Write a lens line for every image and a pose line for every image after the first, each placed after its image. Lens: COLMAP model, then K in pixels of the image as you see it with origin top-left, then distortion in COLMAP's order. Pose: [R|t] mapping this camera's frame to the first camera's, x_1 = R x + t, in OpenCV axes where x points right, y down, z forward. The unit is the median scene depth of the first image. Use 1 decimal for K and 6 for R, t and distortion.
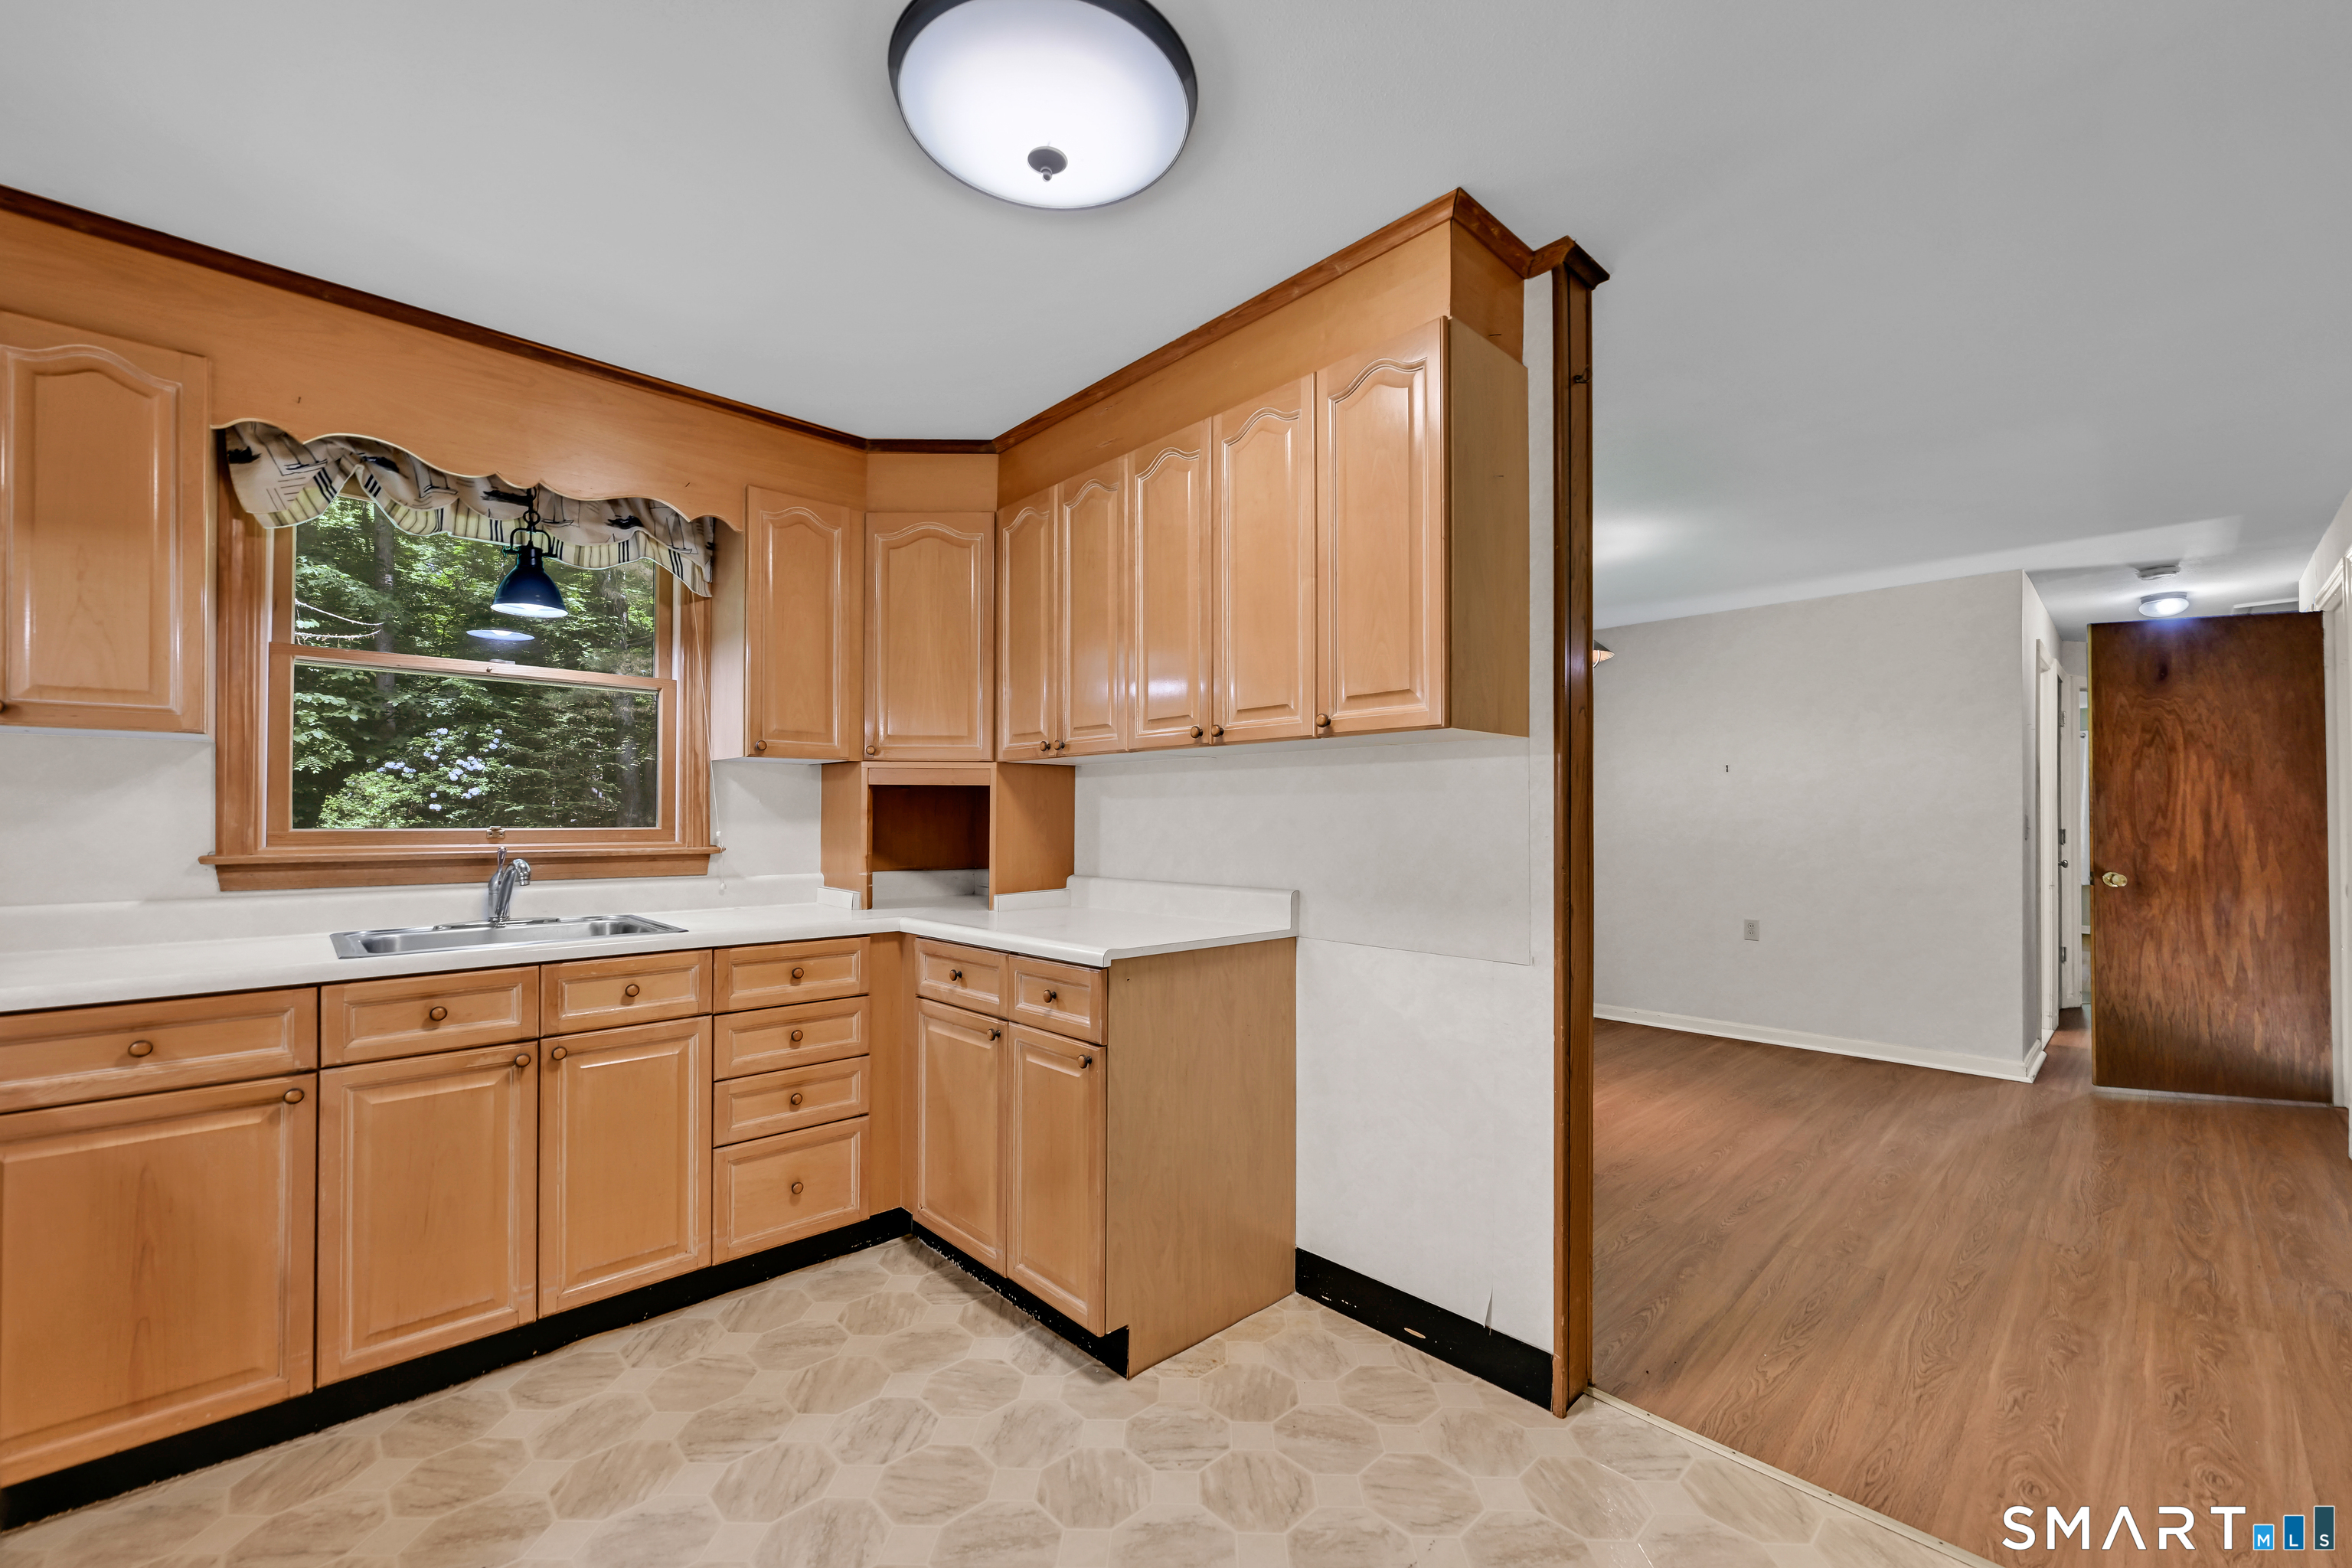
lens RADIAL K [[949.7, 0, 1175.4], [0, 949.7, 809.3], [0, 0, 1]] dist [0.015806, 0.000043]
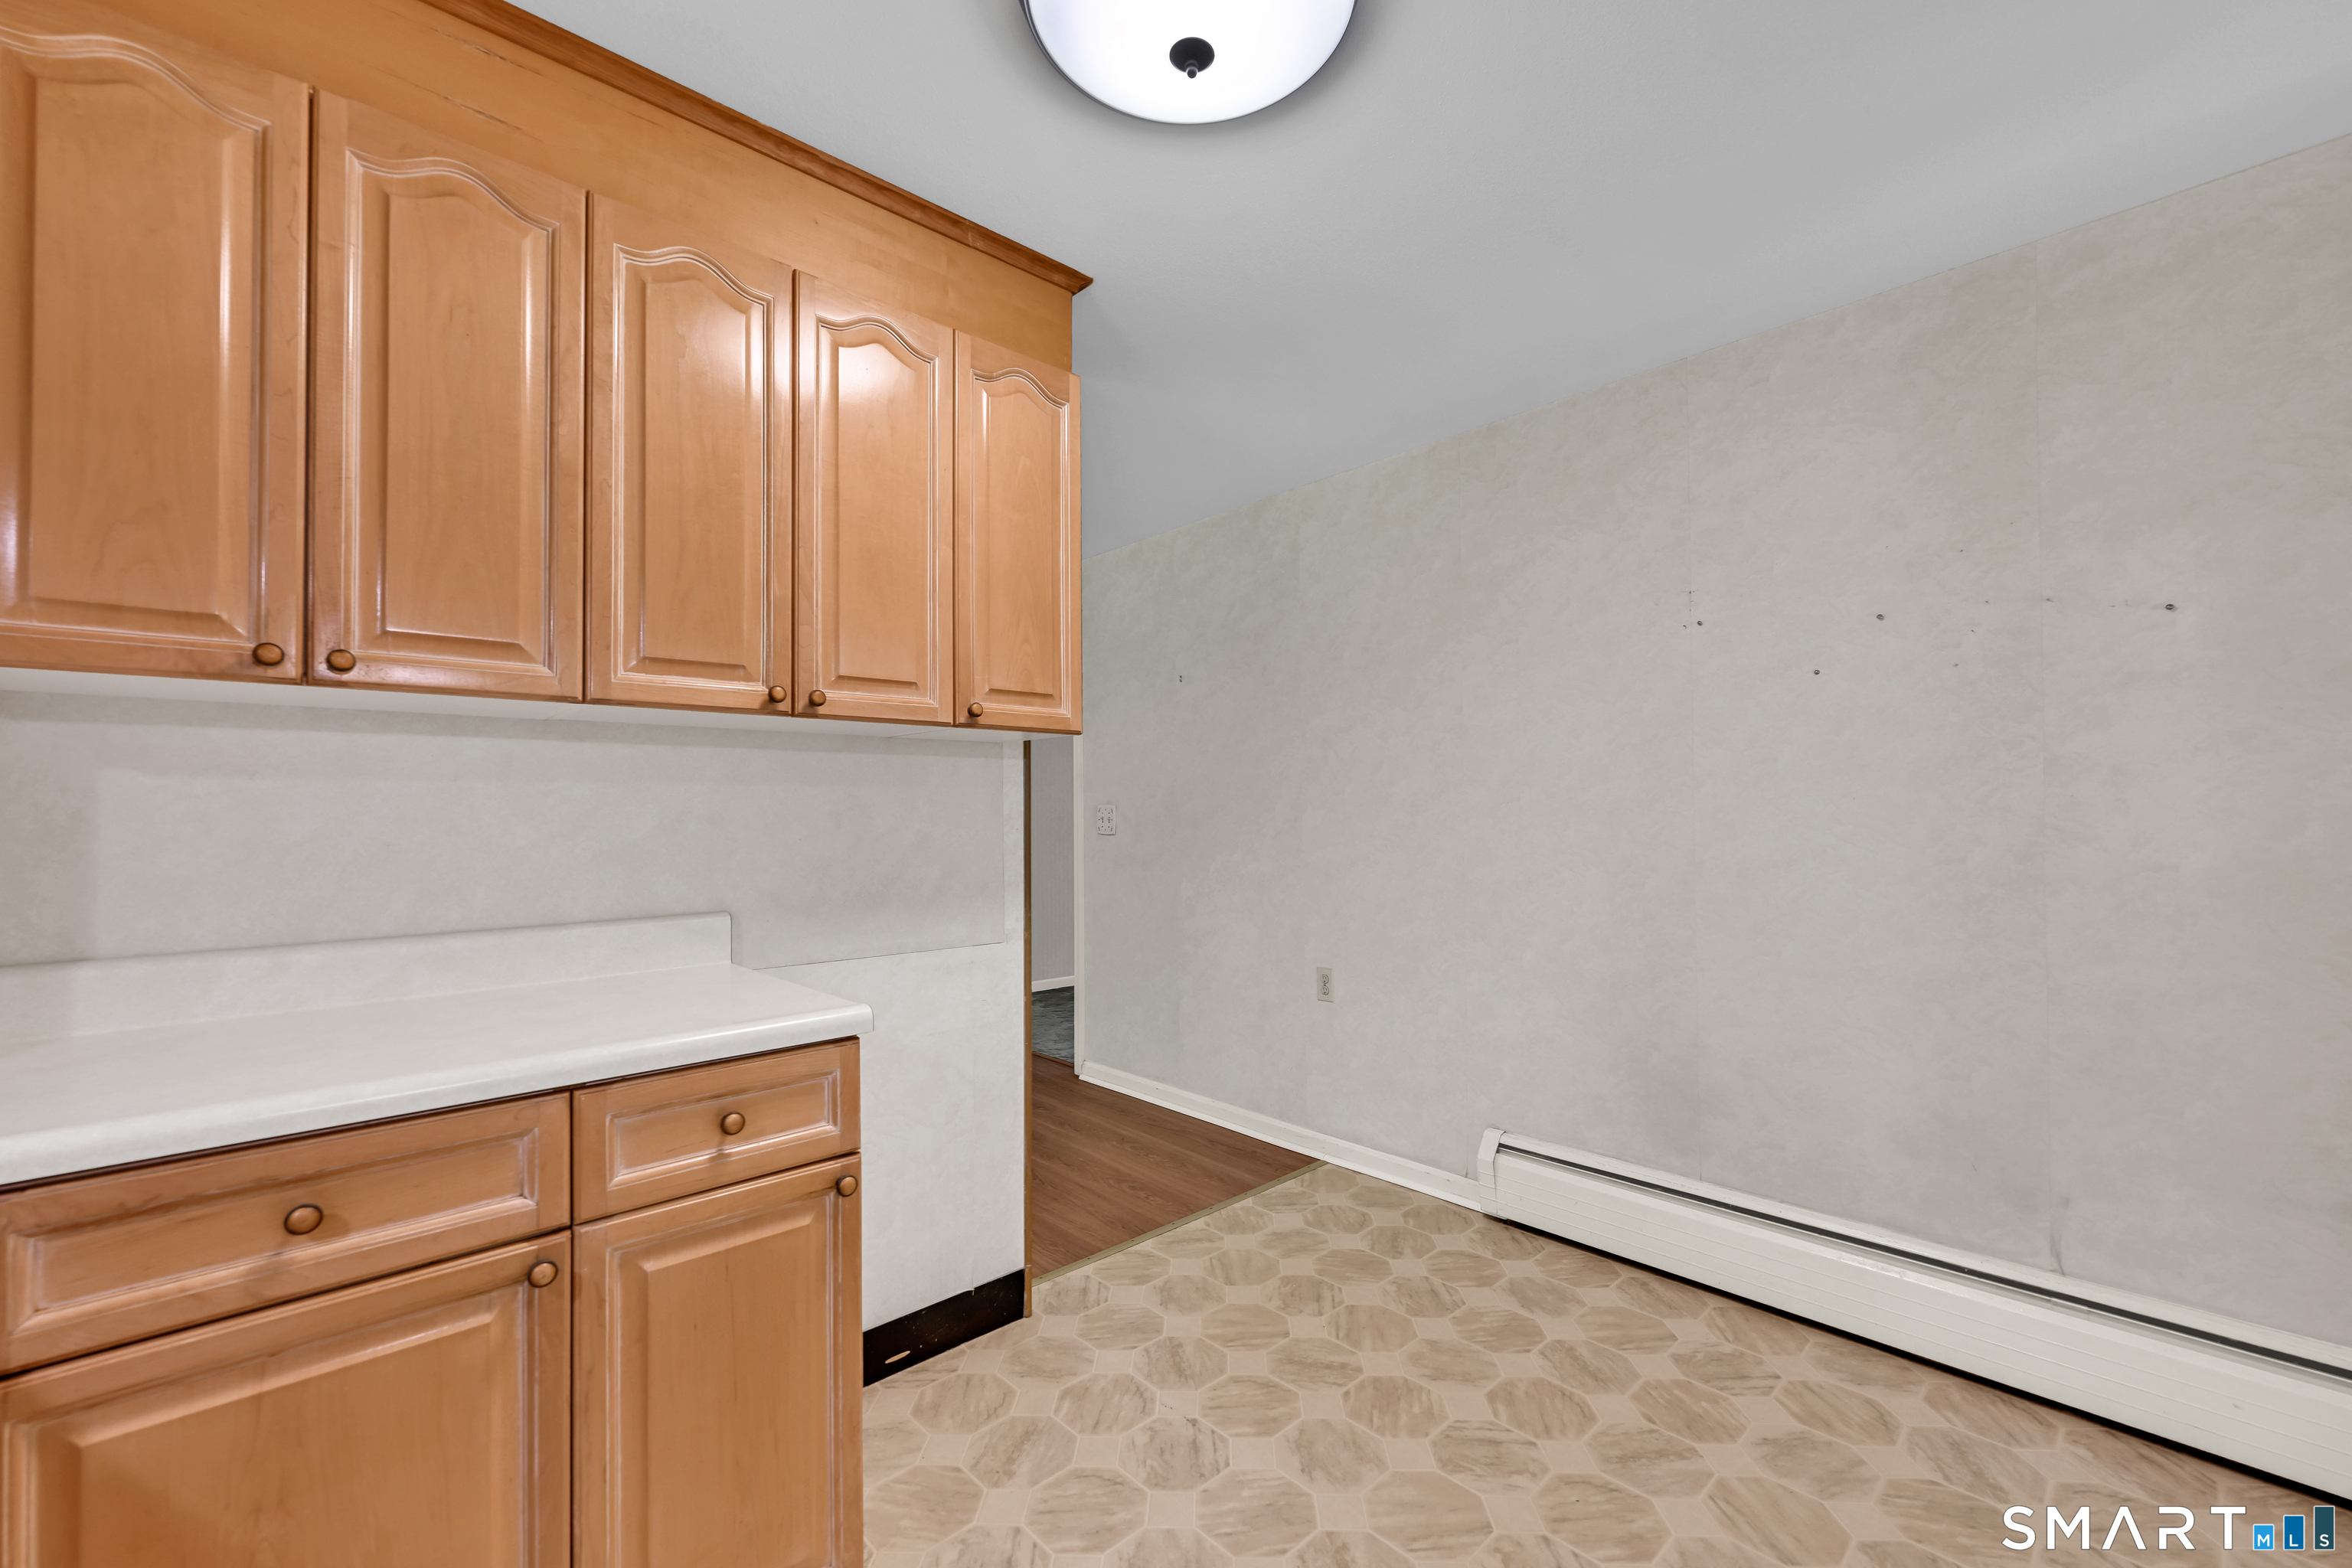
lens RADIAL K [[921.9, 0, 1175.2], [0, 921.9, 813.2], [0, 0, 1]] dist [-0.009339, 0.000164]
pose [[0.029040, 0.006377, 0.999558, -0.729032], [0.001783, 0.999978, -0.006431, 0.013402], [-0.999577, 0.001969, 0.029028, 0.764803]]
